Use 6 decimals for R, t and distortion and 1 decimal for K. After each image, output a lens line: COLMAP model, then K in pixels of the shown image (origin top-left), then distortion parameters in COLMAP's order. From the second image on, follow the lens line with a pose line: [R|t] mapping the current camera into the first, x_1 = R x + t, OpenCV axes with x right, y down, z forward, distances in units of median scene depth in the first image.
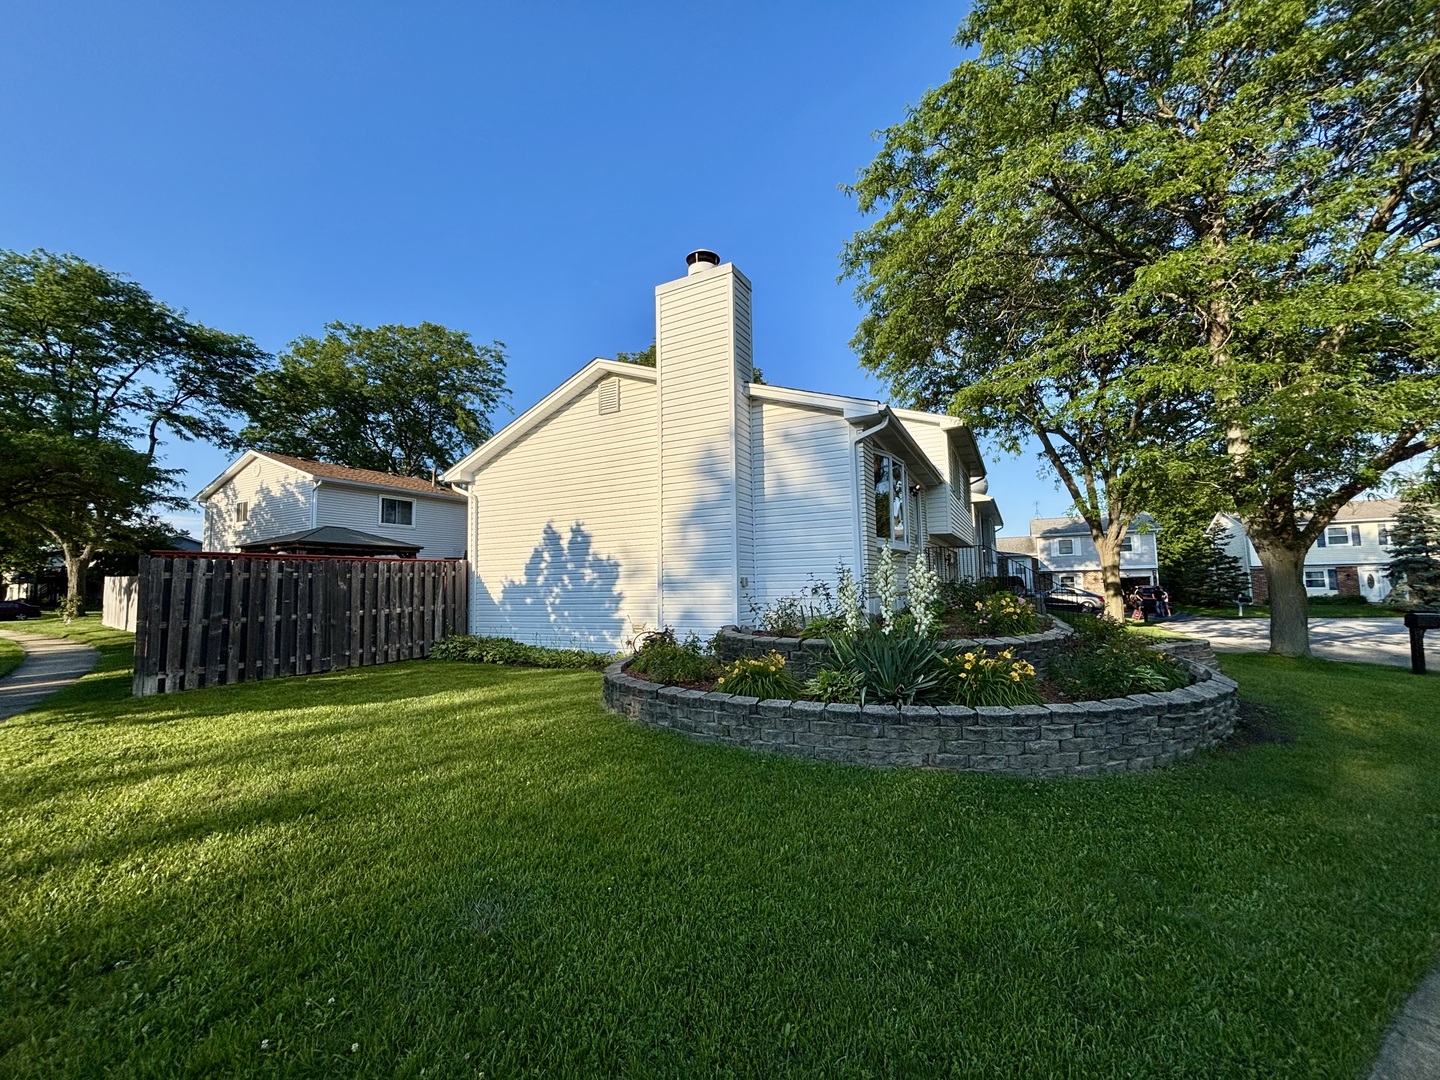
lens RADIAL K [[580.0, 0, 715.0], [0, 580.0, 535.9], [0, 0, 1]] dist [-0.014057, 0.007668]
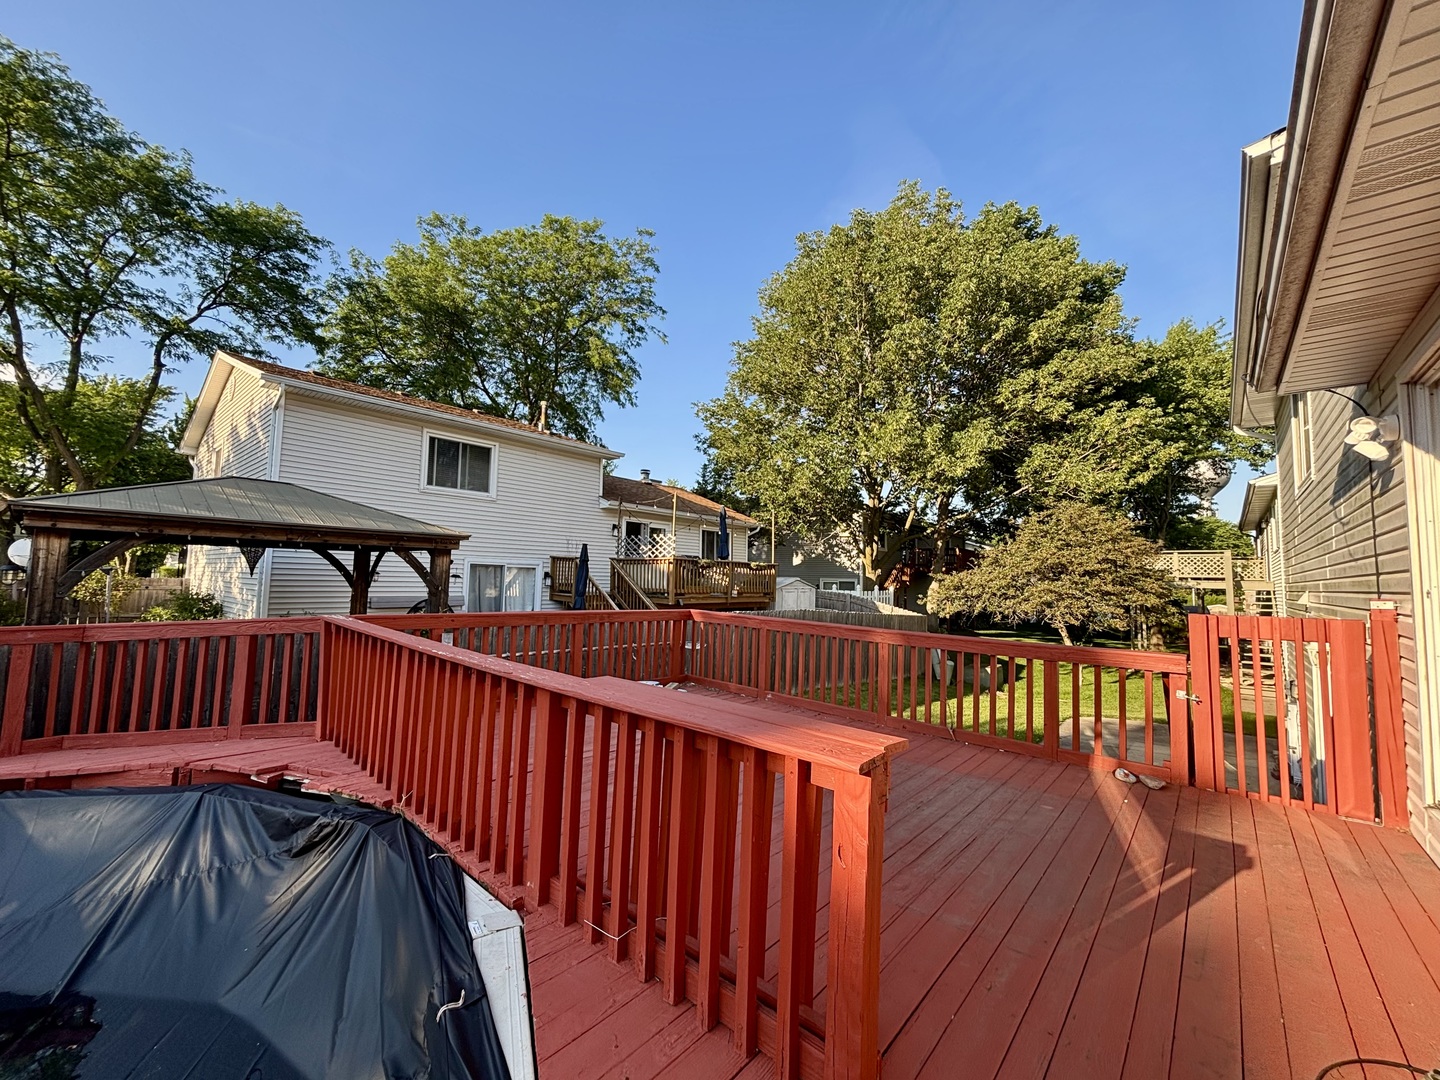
lens RADIAL K [[580.0, 0, 715.0], [0, 580.0, 535.9], [0, 0, 1]] dist [-0.014057, 0.007668]
pose [[0.972465, 0.020418, -0.232153, -0.145242], [-0.017197, 0.999726, 0.015889, 0.006211], [0.232414, -0.011459, 0.972549, 0.383325]]
